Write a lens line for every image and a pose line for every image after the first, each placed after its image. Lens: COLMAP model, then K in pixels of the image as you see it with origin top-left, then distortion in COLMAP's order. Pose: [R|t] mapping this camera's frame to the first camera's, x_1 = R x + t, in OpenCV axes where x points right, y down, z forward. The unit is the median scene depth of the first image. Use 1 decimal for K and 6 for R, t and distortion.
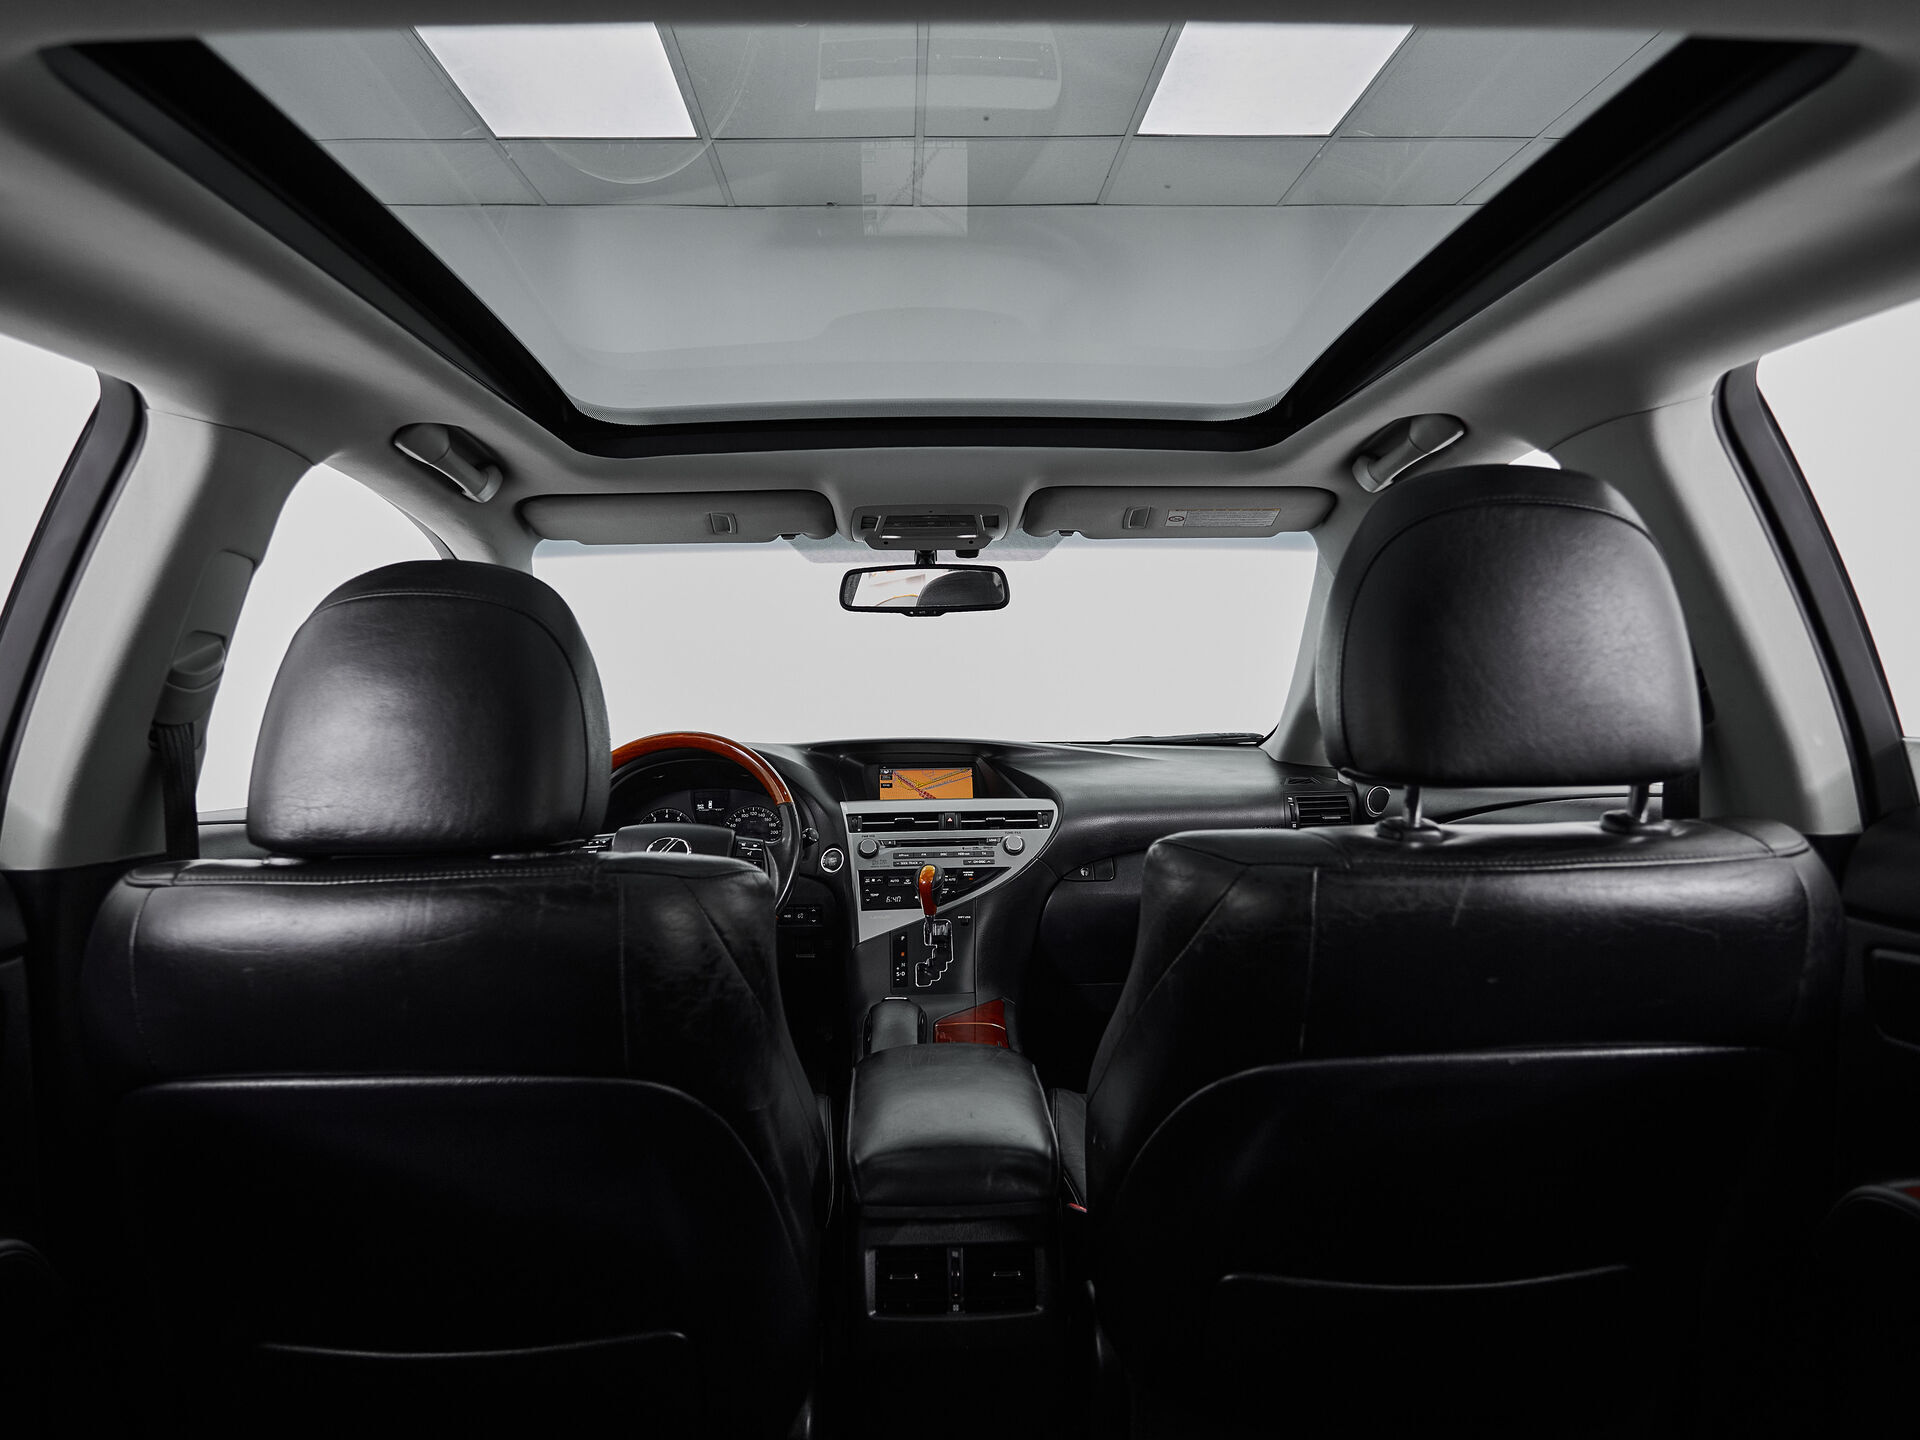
lens RADIAL K [[977.8, 0, 933.2], [0, 977.8, 720.1], [0, 0, 1]] dist [0.001352, 0.000638]
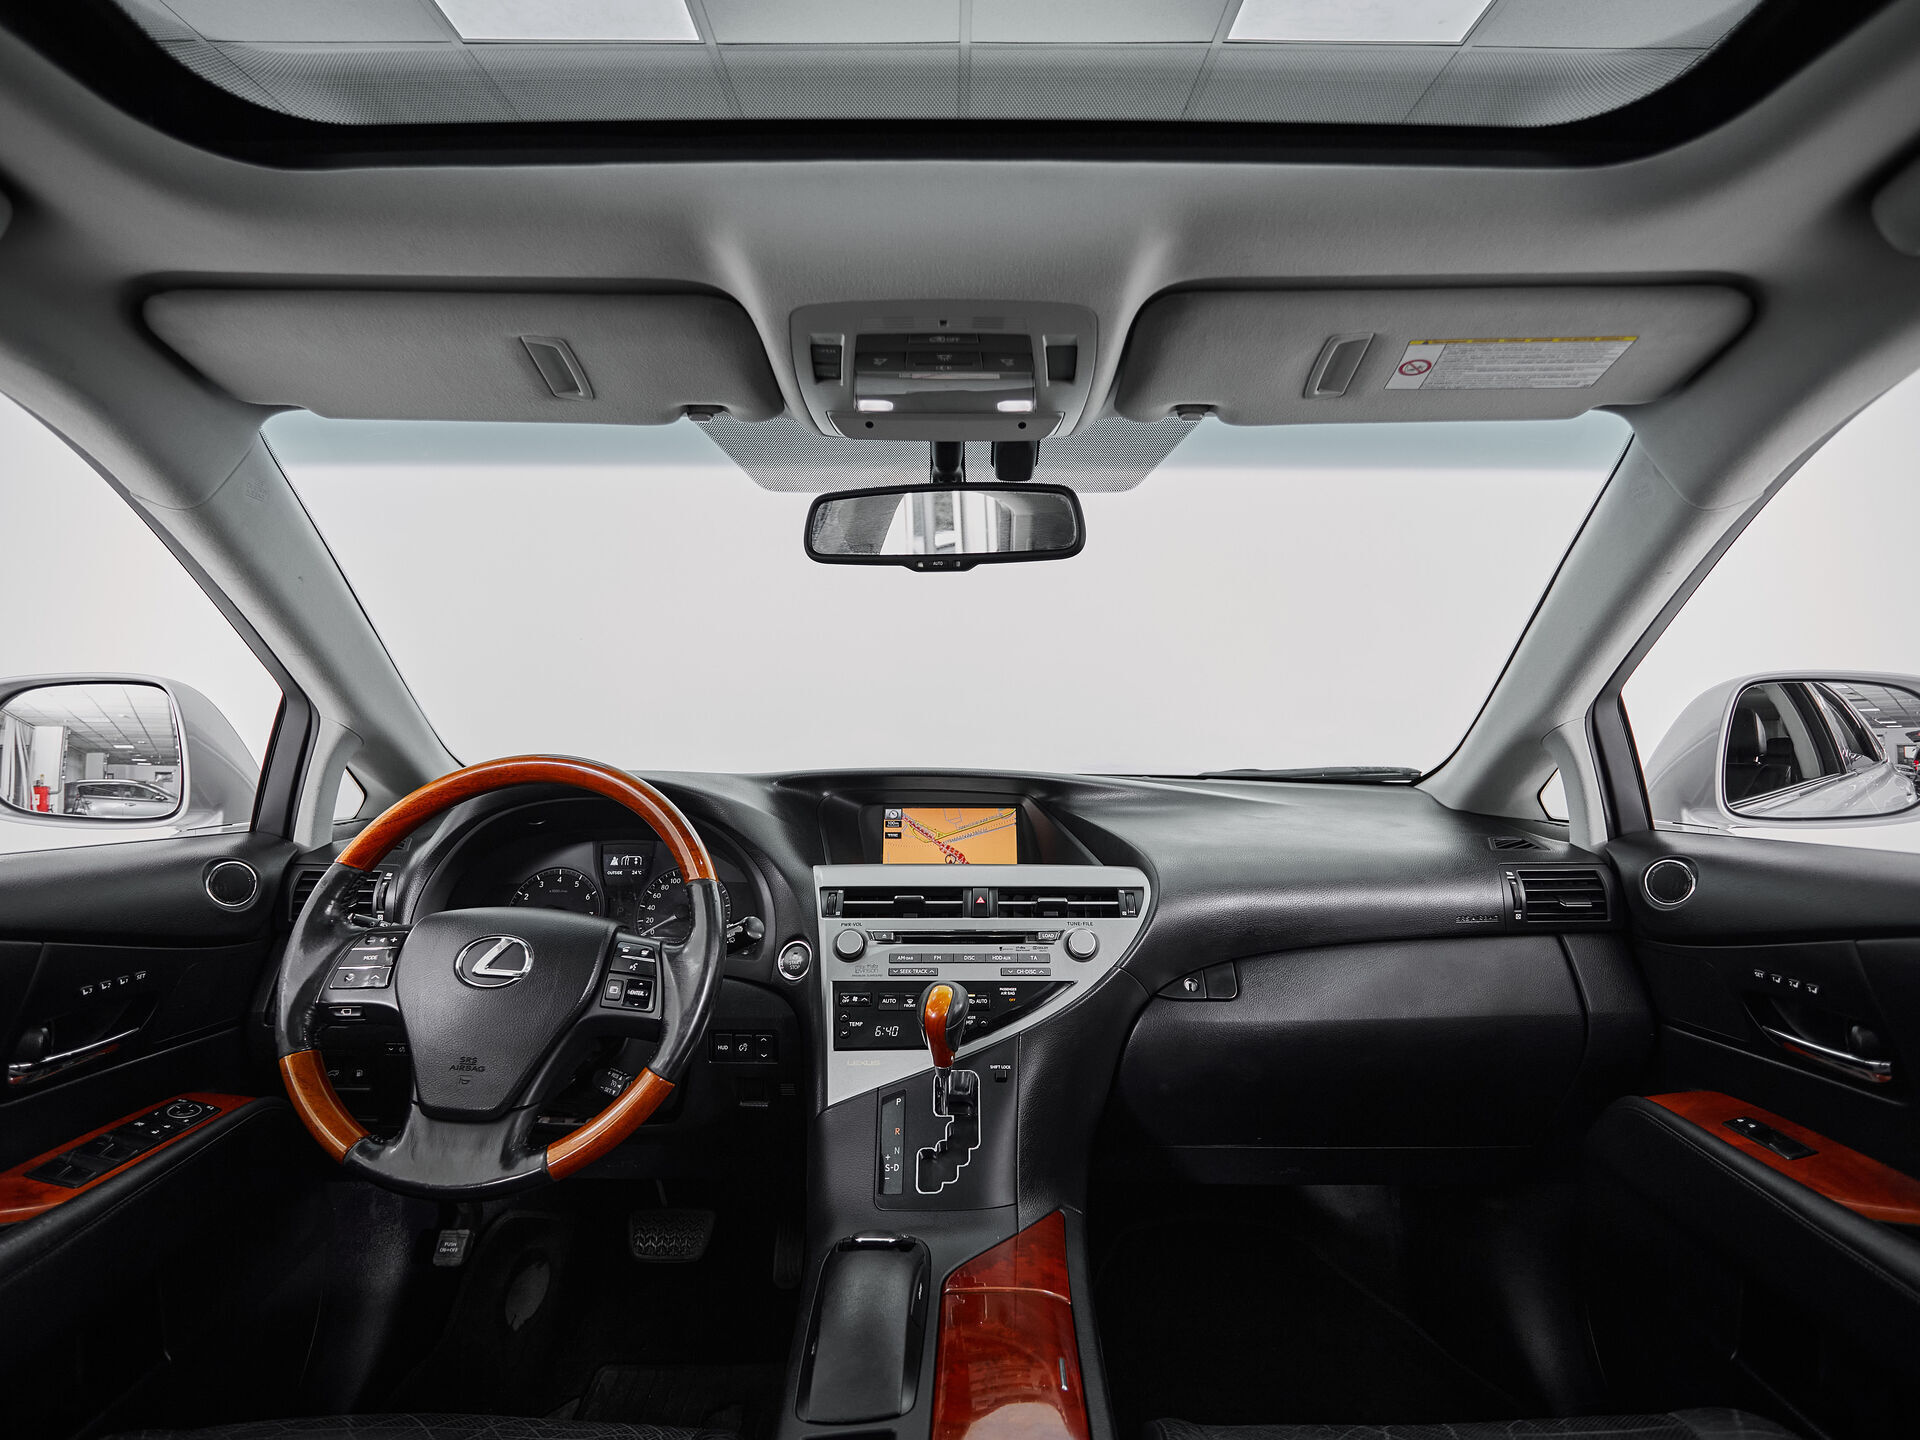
lens RADIAL K [[939.9, 0, 956.9], [0, 939.9, 738.5], [0, 0, 1]] dist [-0.000734, -0.000226]
pose [[0.999626, 0.015826, -0.022297, 0.013894], [-0.015923, 0.999864, -0.004210, -0.000323], [0.022228, 0.004563, 0.999743, 0.397378]]
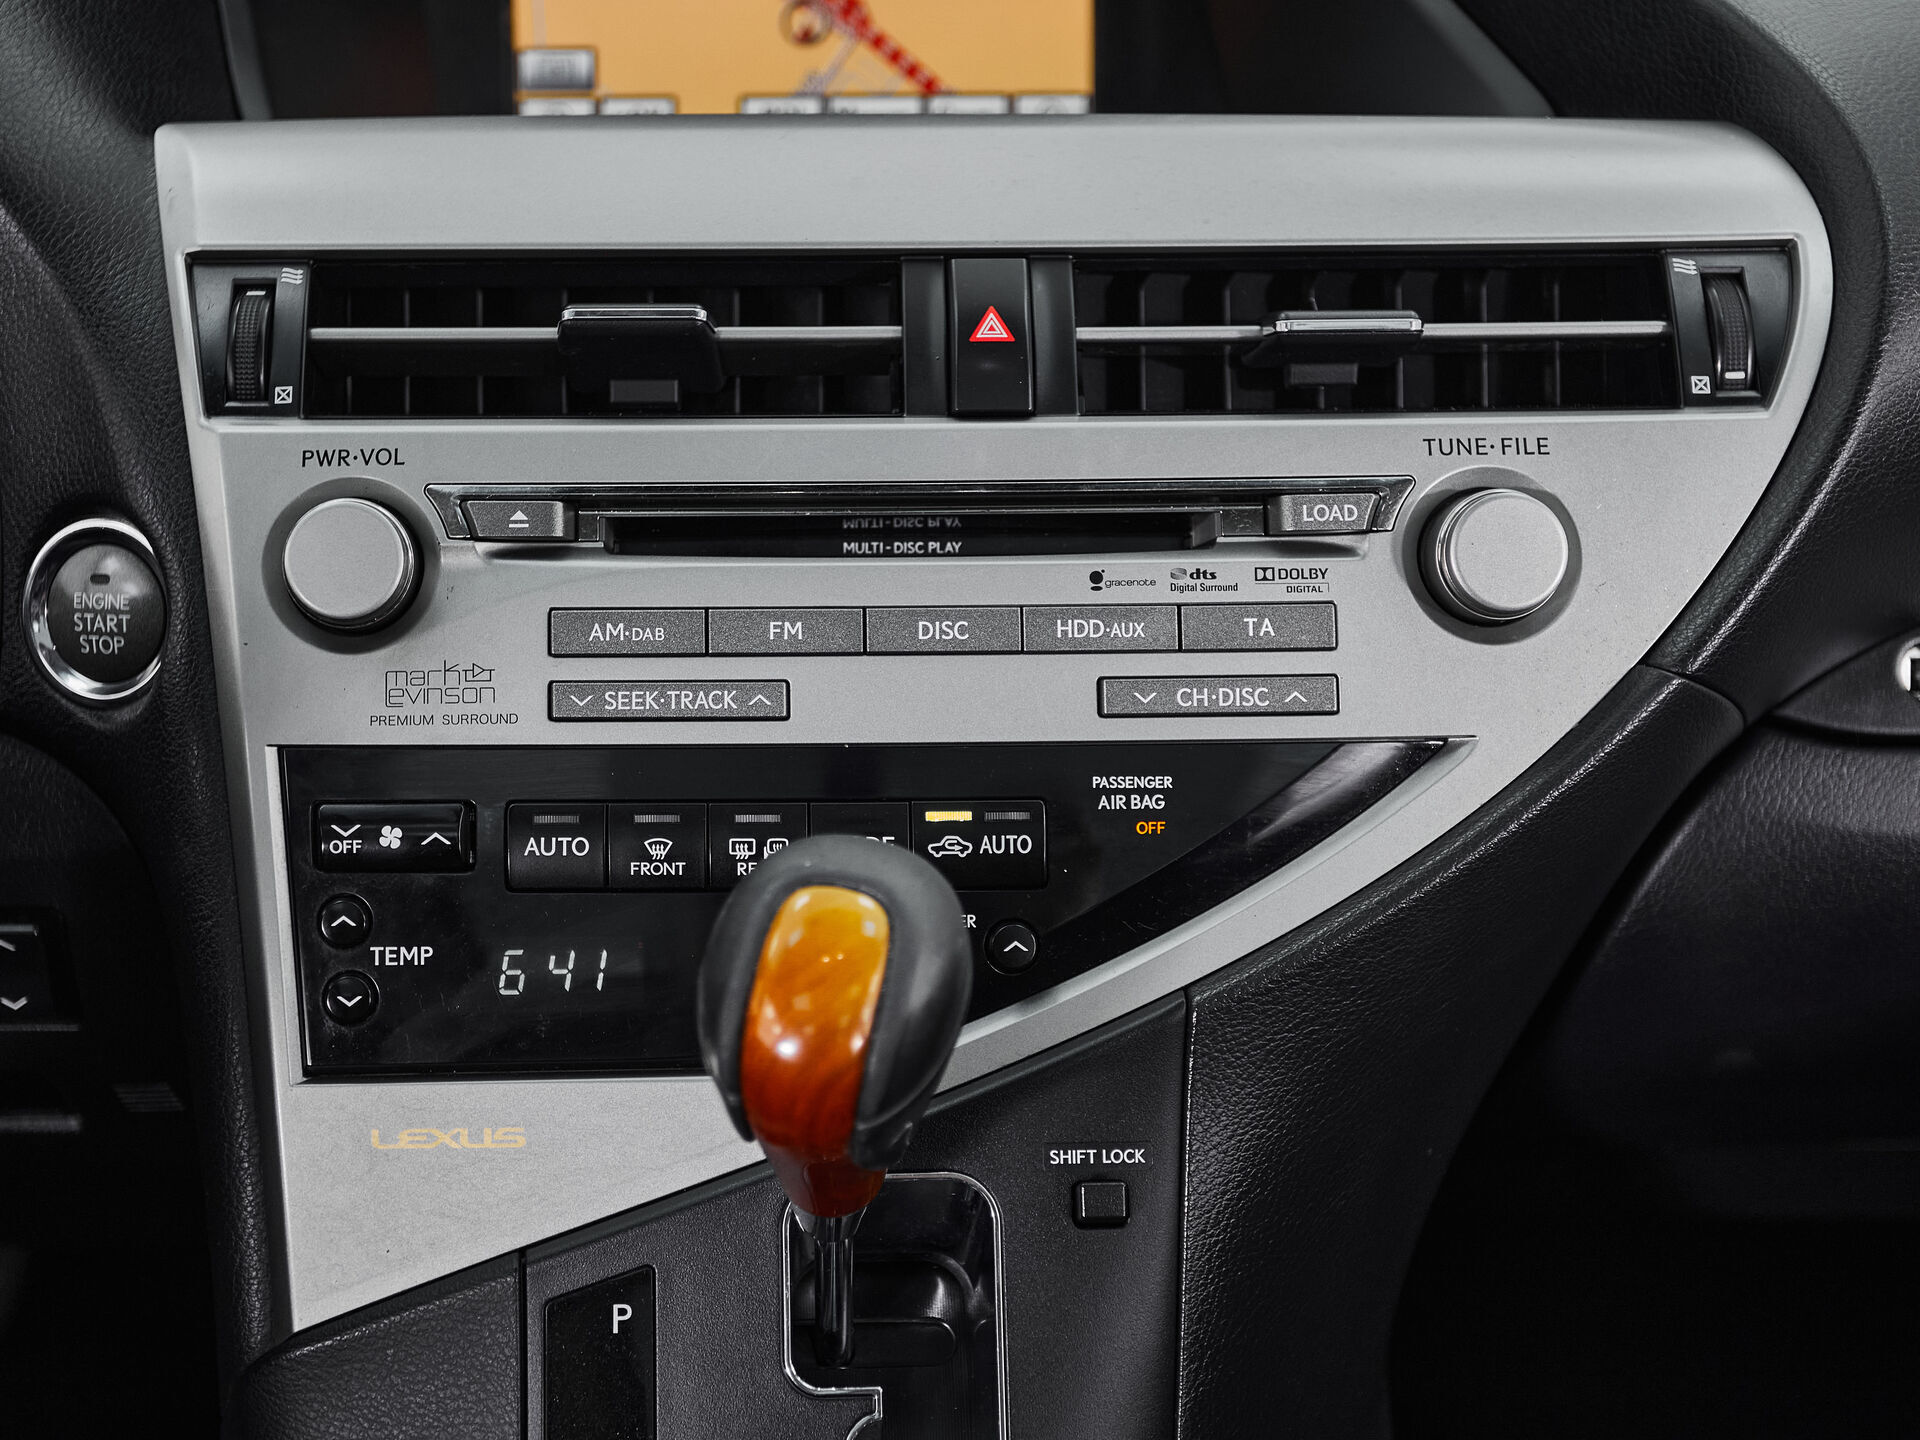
lens RADIAL K [[2236.0, 0, 826.0], [0, 2236.0, 653.7], [0, 0, 1]] dist [0.015980, 0.015737]
pose [[0.999876, 0.009072, 0.012863, -0.008121], [-0.013873, 0.894037, 0.447778, 0.010222], [-0.007438, -0.447901, 0.894052, 0.737693]]
